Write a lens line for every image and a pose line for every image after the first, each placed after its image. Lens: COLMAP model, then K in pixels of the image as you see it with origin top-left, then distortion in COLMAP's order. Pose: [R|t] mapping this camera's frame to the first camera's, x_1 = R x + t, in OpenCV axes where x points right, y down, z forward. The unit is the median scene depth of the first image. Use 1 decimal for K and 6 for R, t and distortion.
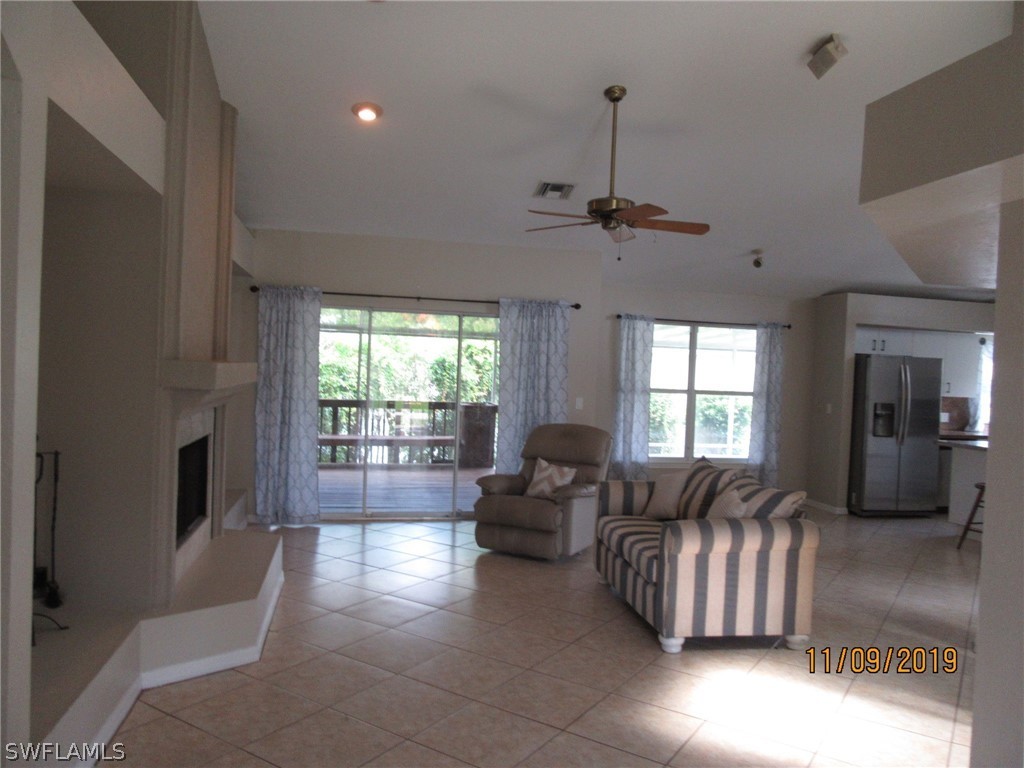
lens RADIAL K [[764.7, 0, 515.7], [0, 764.7, 389.7], [0, 0, 1]] dist [-0.011664, 0.007790]
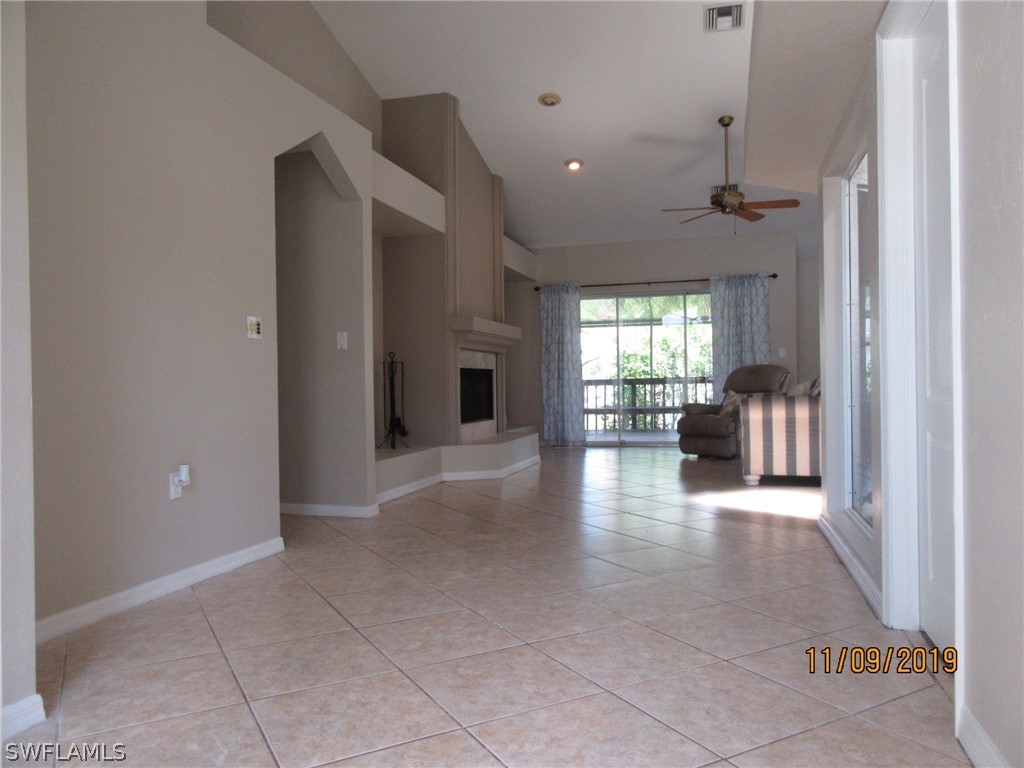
lens RADIAL K [[753.9, 0, 508.6], [0, 753.9, 381.6], [0, 0, 1]] dist [-0.013582, 0.008896]
pose [[0.878703, -0.052663, -0.474455, 0.300346], [0.036276, 0.998389, -0.043635, 0.112595], [0.475988, 0.021131, 0.879198, -0.323287]]
